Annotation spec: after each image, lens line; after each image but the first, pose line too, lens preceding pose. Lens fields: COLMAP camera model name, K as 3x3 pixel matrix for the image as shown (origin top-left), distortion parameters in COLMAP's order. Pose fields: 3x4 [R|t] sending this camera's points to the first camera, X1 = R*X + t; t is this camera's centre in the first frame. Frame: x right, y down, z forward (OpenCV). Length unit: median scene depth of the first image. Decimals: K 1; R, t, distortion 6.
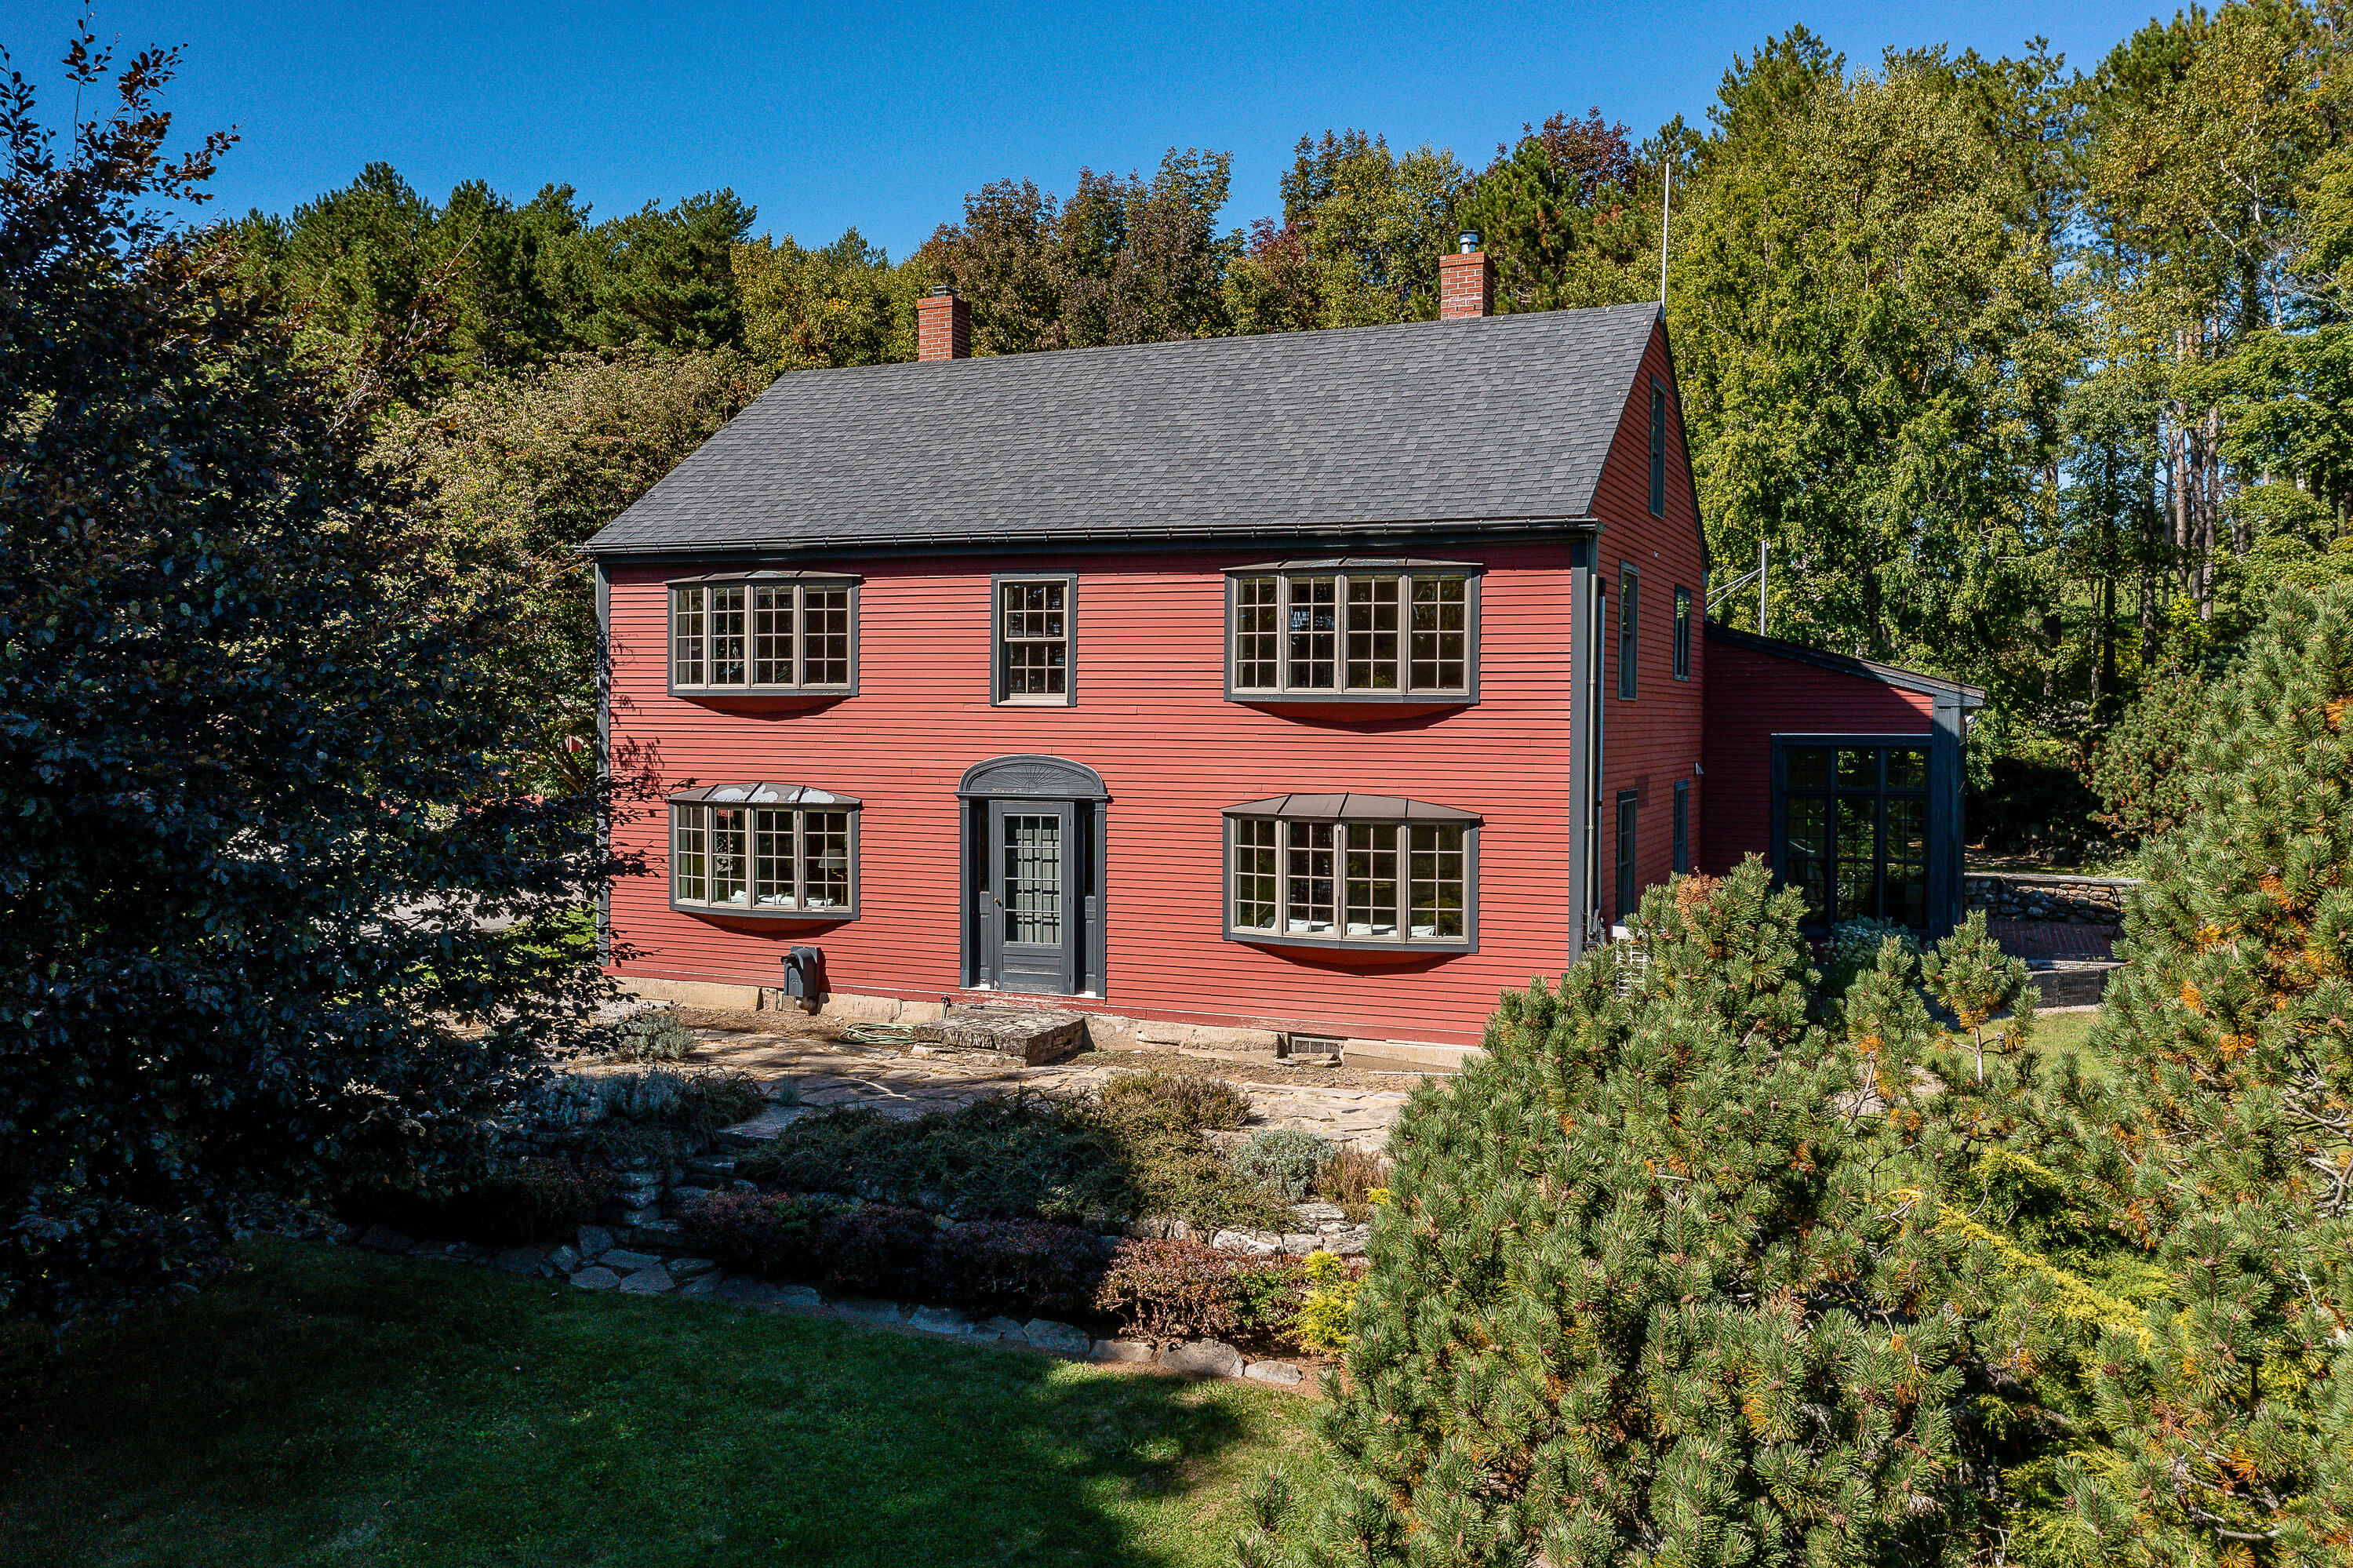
lens RADIAL K [[1887.1, 0, 1178.5], [0, 1887.1, 753.9], [0, 0, 1]] dist [-0.010538, -0.000844]
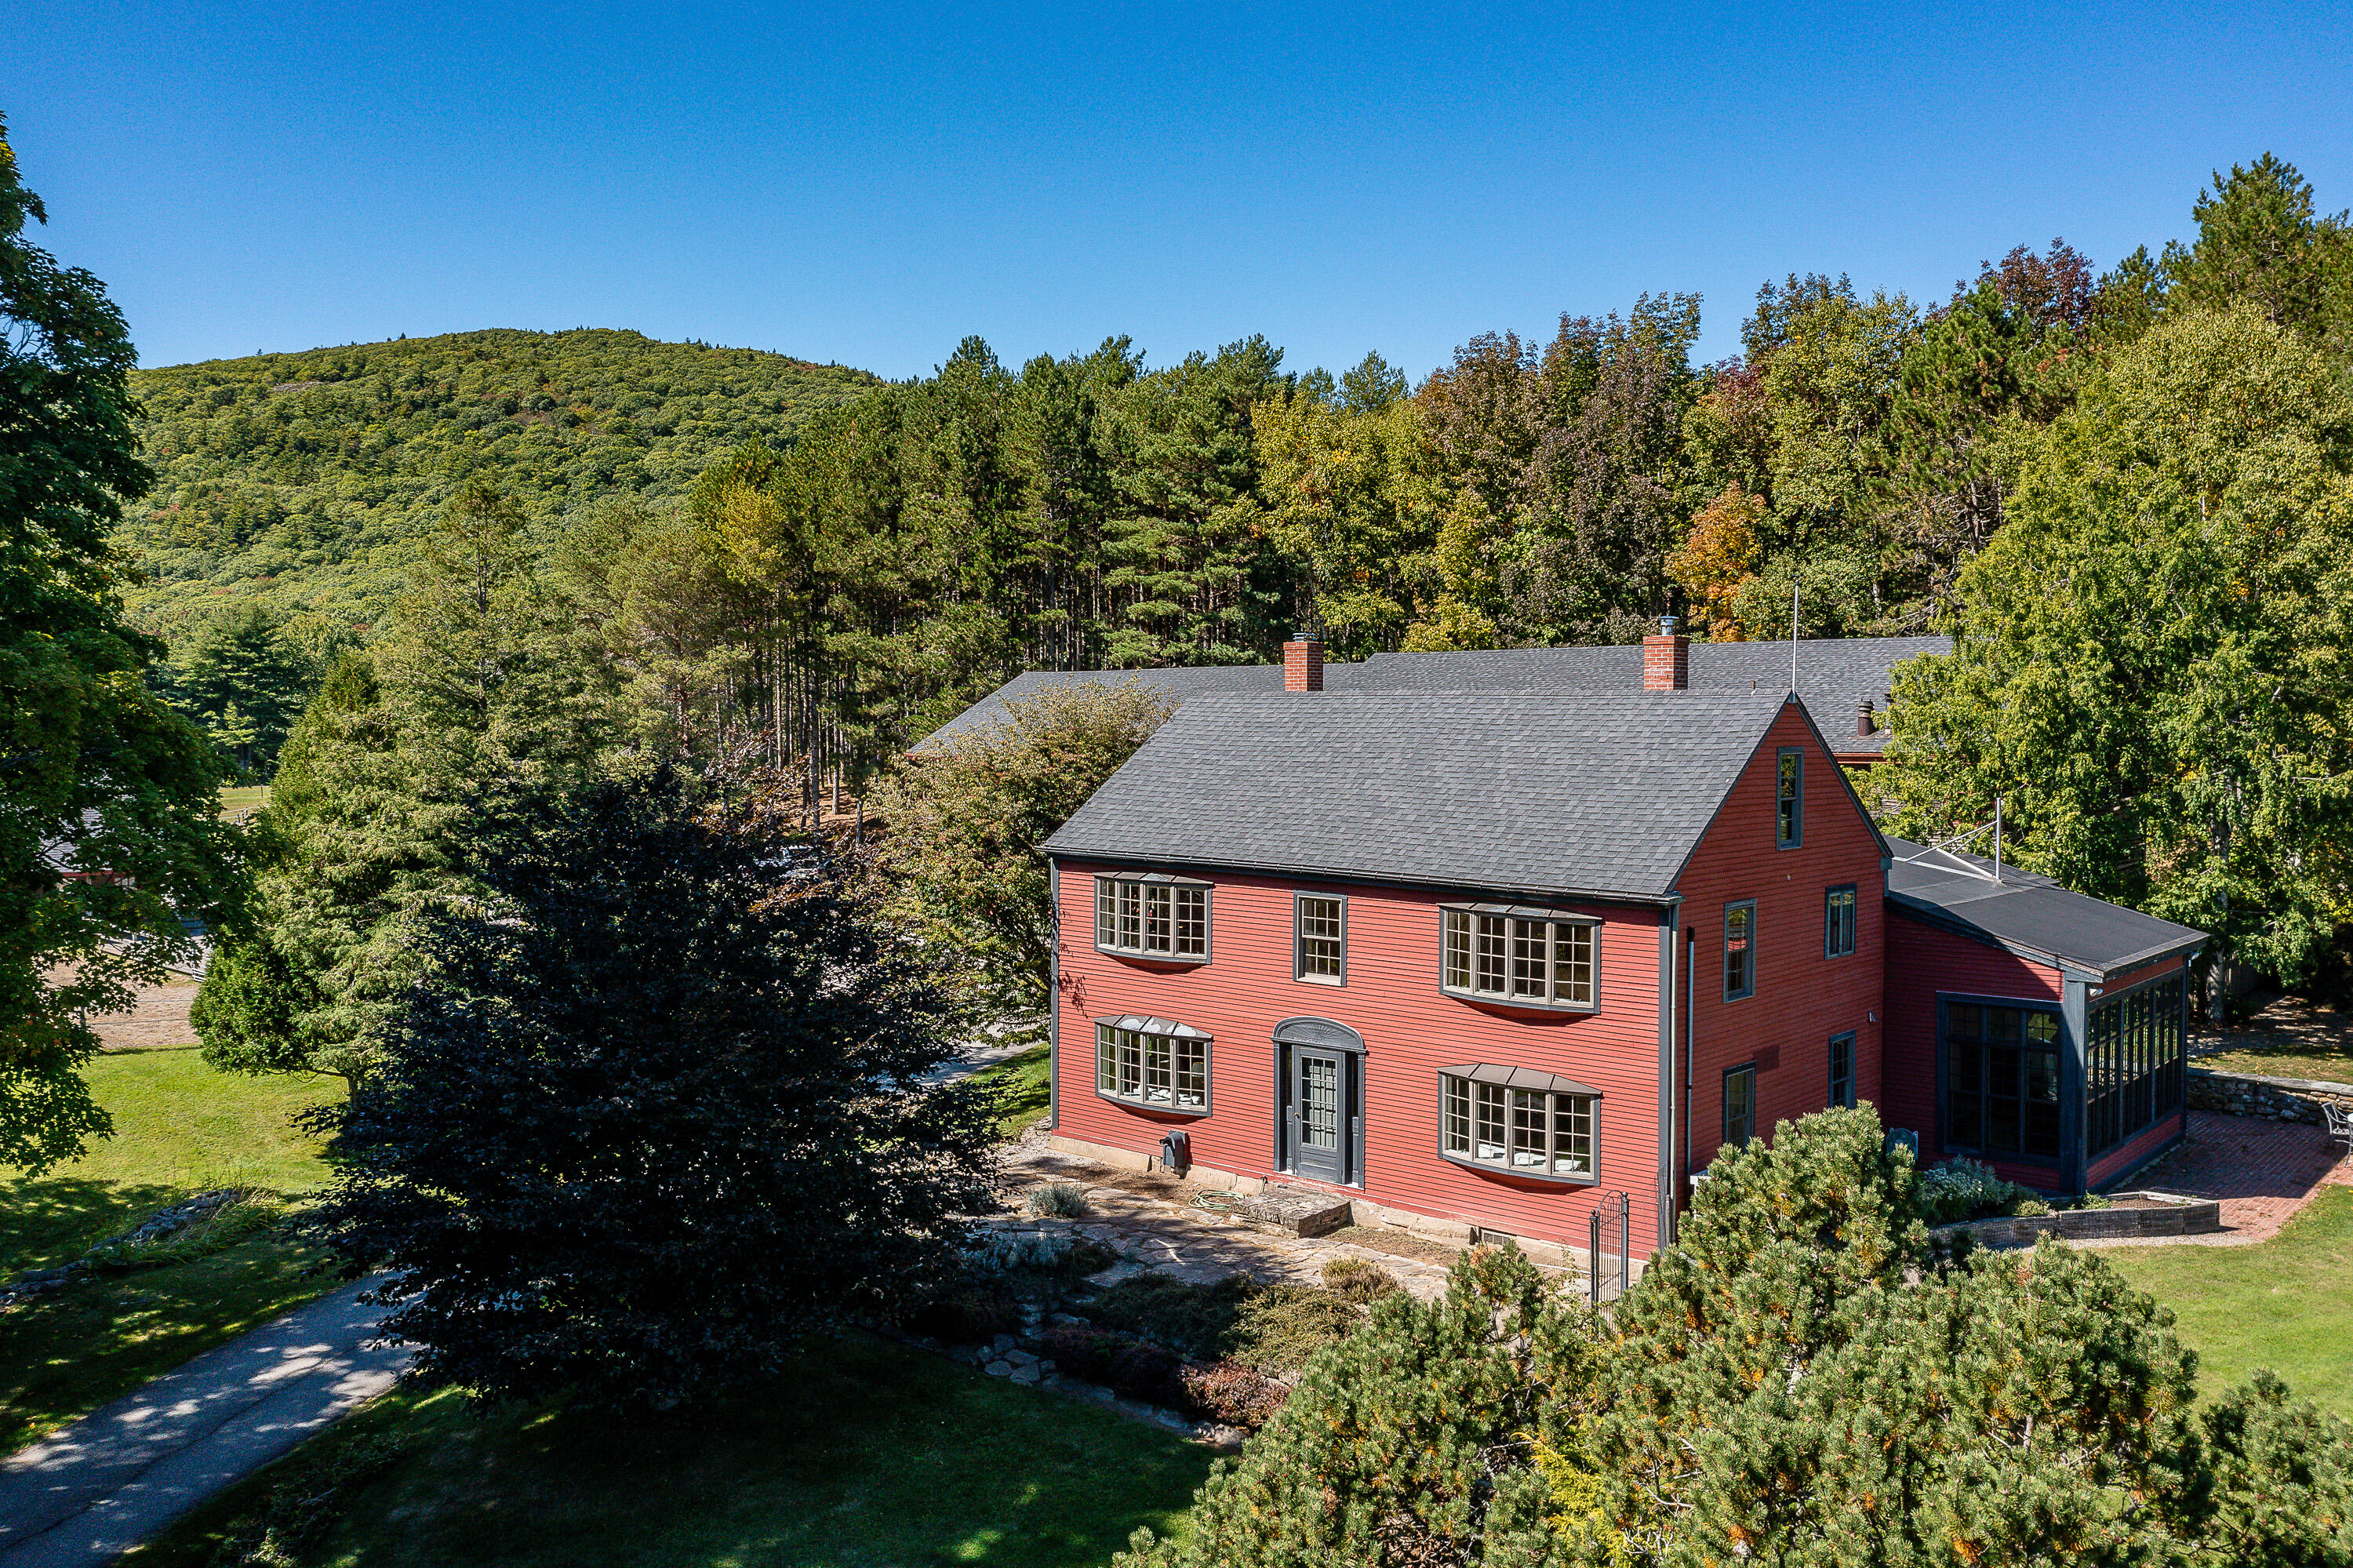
lens RADIAL K [[1884.2, 0, 1176.5], [0, 1884.2, 784.0], [0, 0, 1]] dist [-0.012764, 0.006994]
pose [[0.953078, 0.007930, -0.302619, 0.244087], [-0.004160, 0.999906, 0.013102, -0.188509], [0.302695, -0.011229, 0.953021, -0.395873]]
